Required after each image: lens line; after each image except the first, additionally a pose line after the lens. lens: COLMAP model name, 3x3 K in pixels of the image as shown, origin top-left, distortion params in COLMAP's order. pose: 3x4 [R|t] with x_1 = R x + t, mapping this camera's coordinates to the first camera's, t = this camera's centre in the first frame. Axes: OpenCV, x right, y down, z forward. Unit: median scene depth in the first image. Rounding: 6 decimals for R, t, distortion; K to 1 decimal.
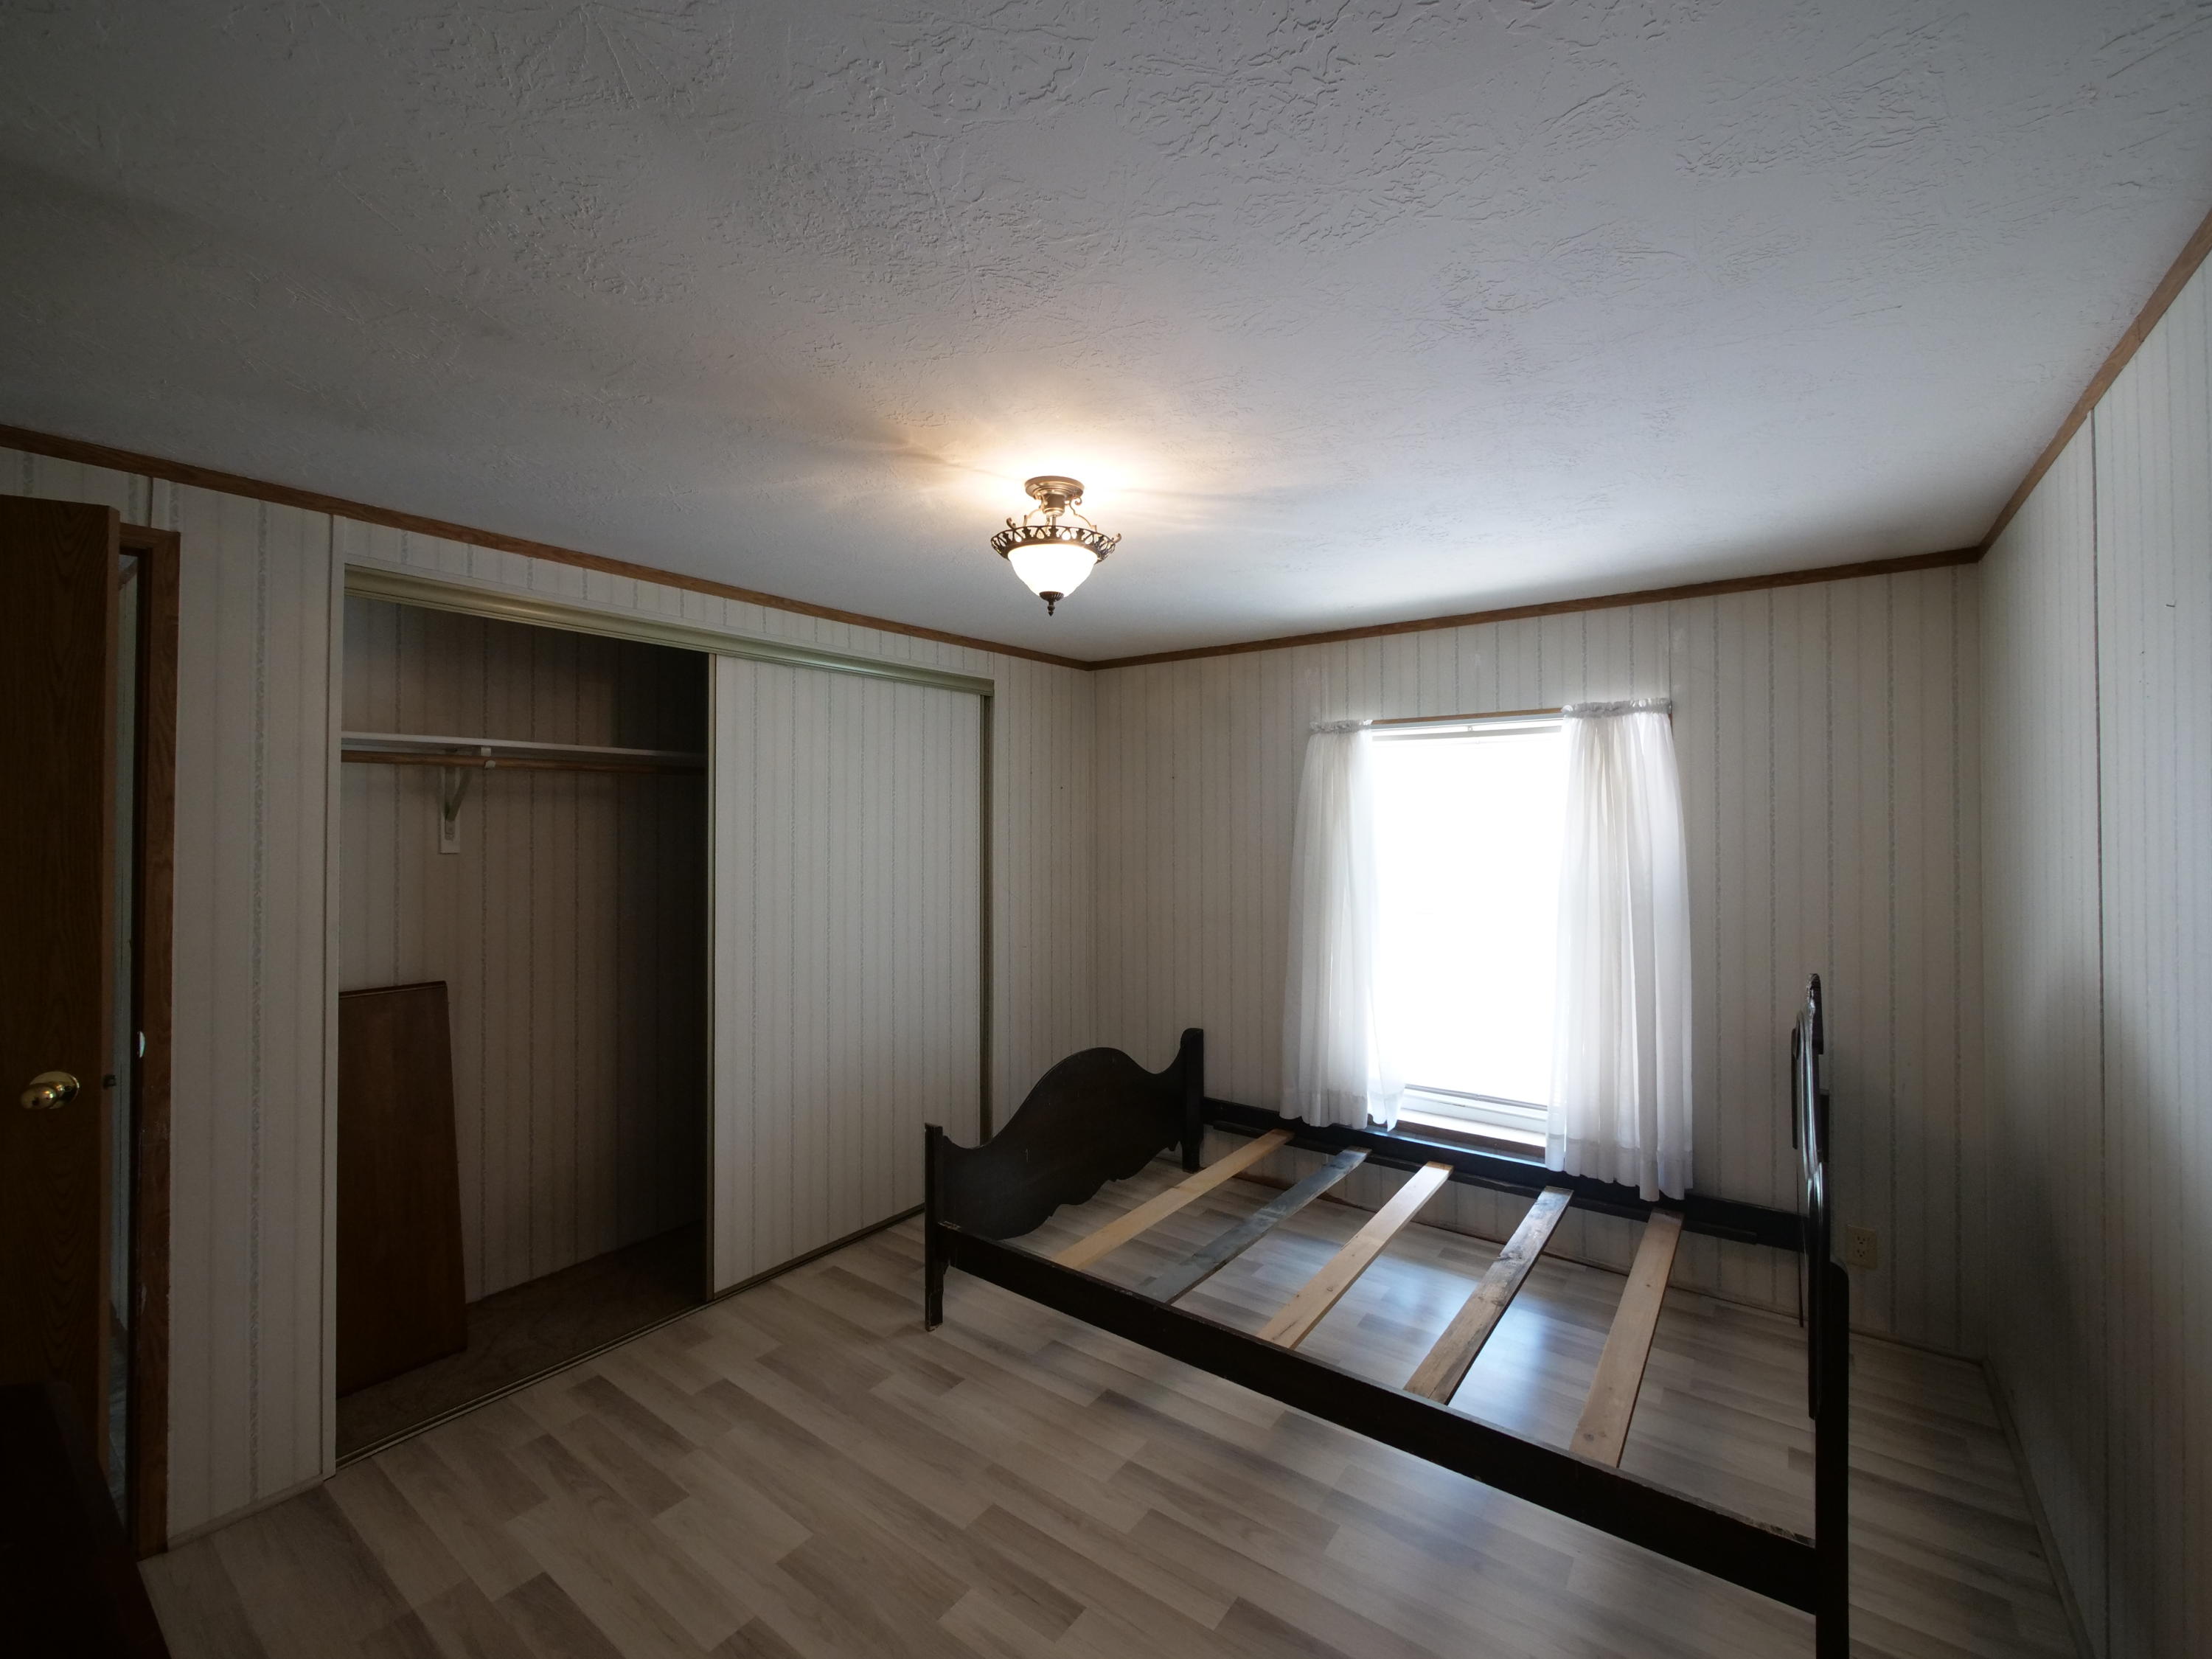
lens RADIAL K [[929.0, 0, 1106.6], [0, 929.0, 816.4], [0, 0, 1]] dist [-0.008056, 0.000973]
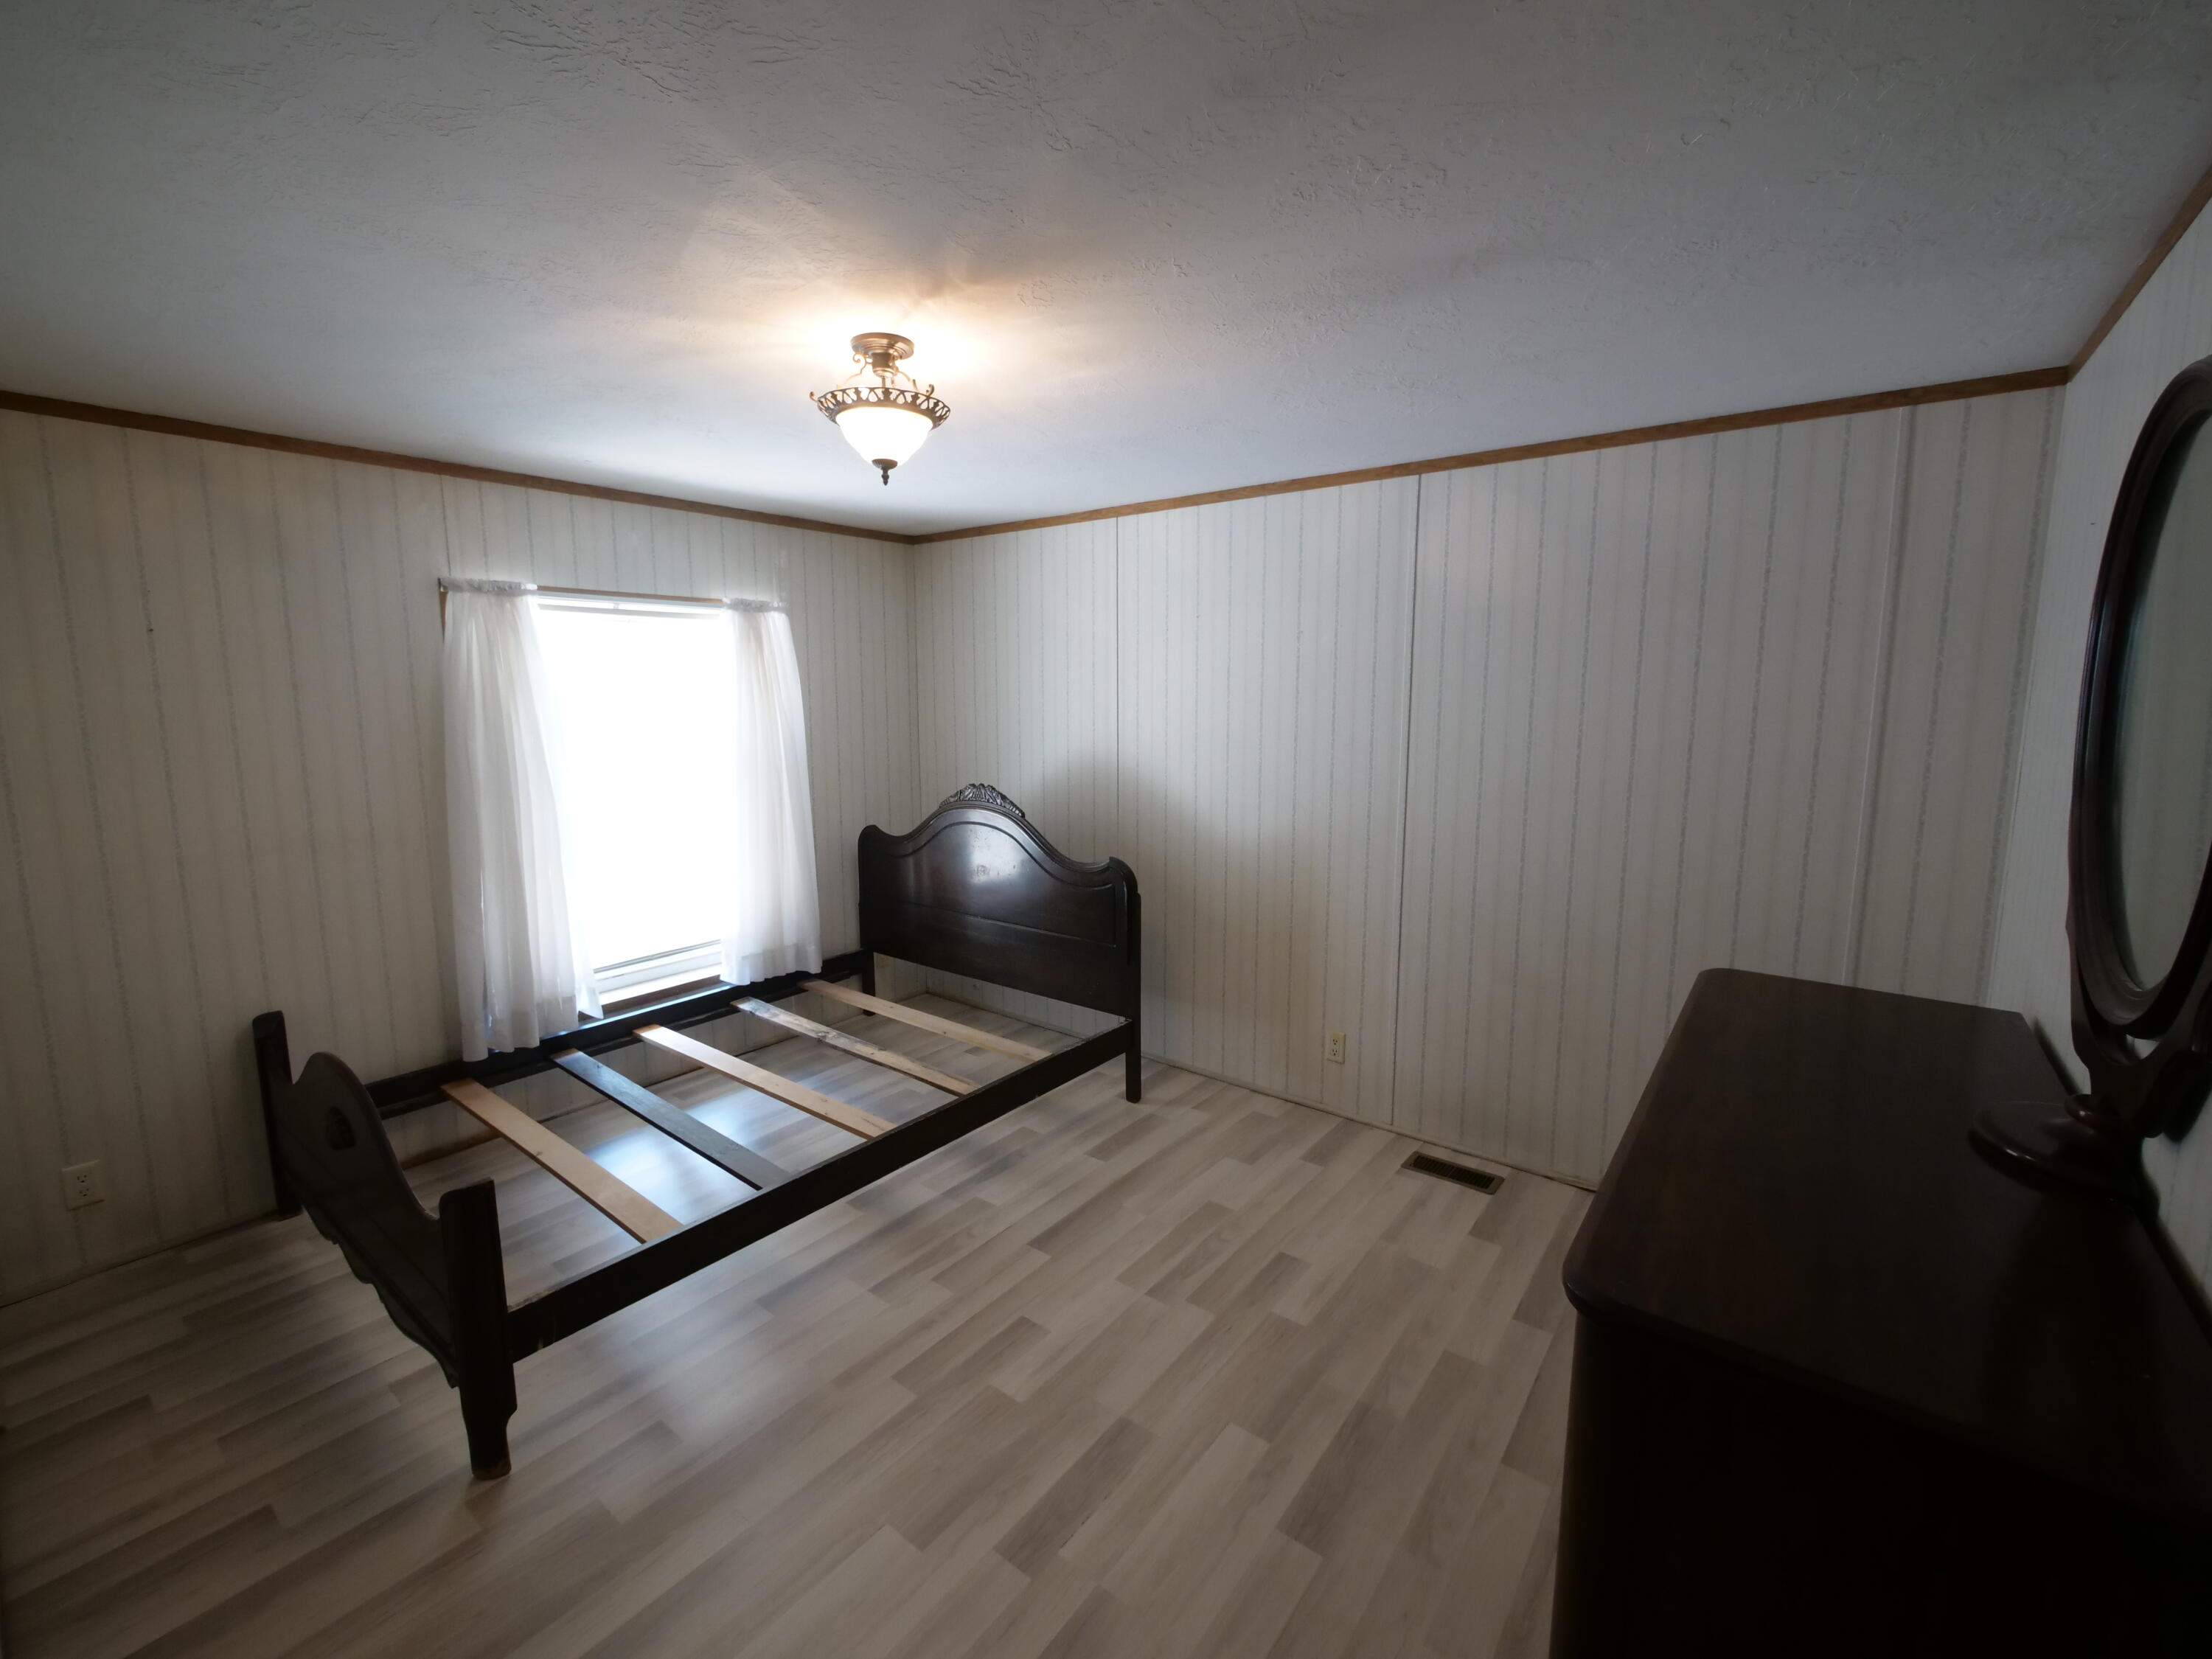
lens RADIAL K [[929.0, 0, 1102.8], [0, 929.0, 821.6], [0, 0, 1]] dist [-0.008056, 0.000973]
pose [[0.026960, -0.139663, 0.989832, -0.701578], [0.001941, 0.990197, 0.139662, -0.002846], [-0.999635, -0.001844, 0.026967, 0.499593]]
